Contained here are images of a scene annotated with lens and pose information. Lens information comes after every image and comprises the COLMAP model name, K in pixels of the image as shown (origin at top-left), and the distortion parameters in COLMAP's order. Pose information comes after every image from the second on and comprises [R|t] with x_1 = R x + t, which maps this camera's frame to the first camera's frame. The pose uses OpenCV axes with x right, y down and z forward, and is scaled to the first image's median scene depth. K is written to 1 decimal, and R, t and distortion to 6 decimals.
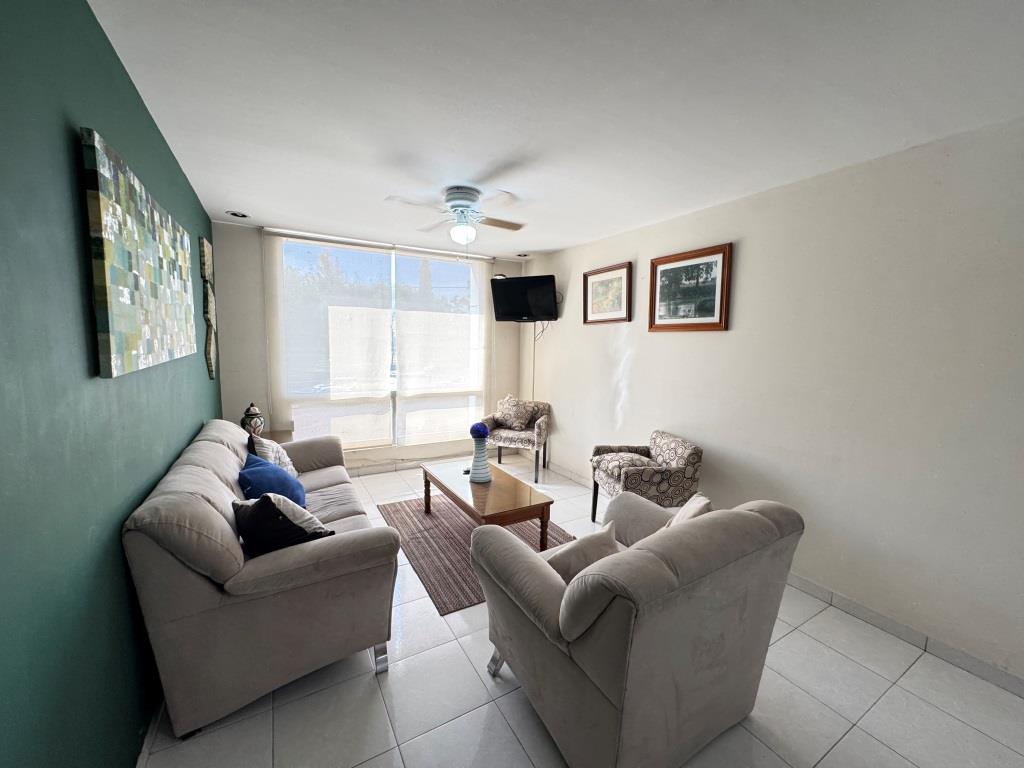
lens RADIAL K [[409.0, 0, 512.0], [0, 409.0, 384.0], [0, 0, 1]] dist [-0.001278, 0.000314]
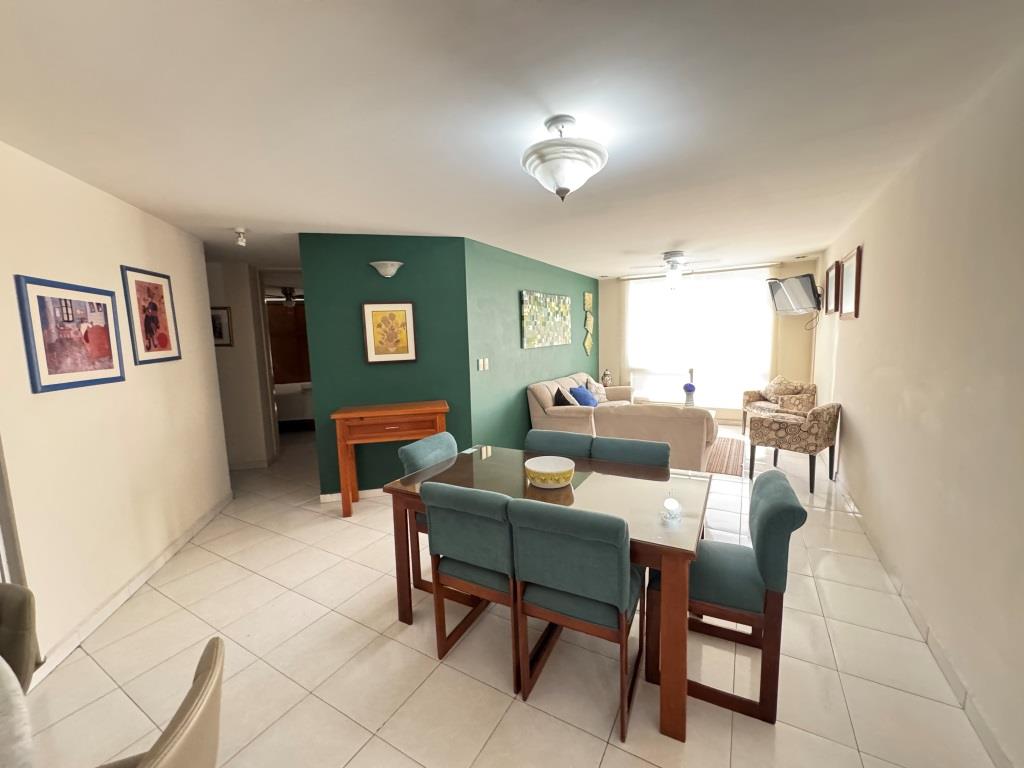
lens RADIAL K [[409.0, 0, 512.0], [0, 409.0, 384.0], [0, 0, 1]] dist [-0.001278, 0.000314]
pose [[0.496899, 0.067569, -0.865174, 1.100186], [-0.055762, 0.997390, 0.045869, 0.068283], [0.866015, 0.025451, 0.499370, -0.498581]]
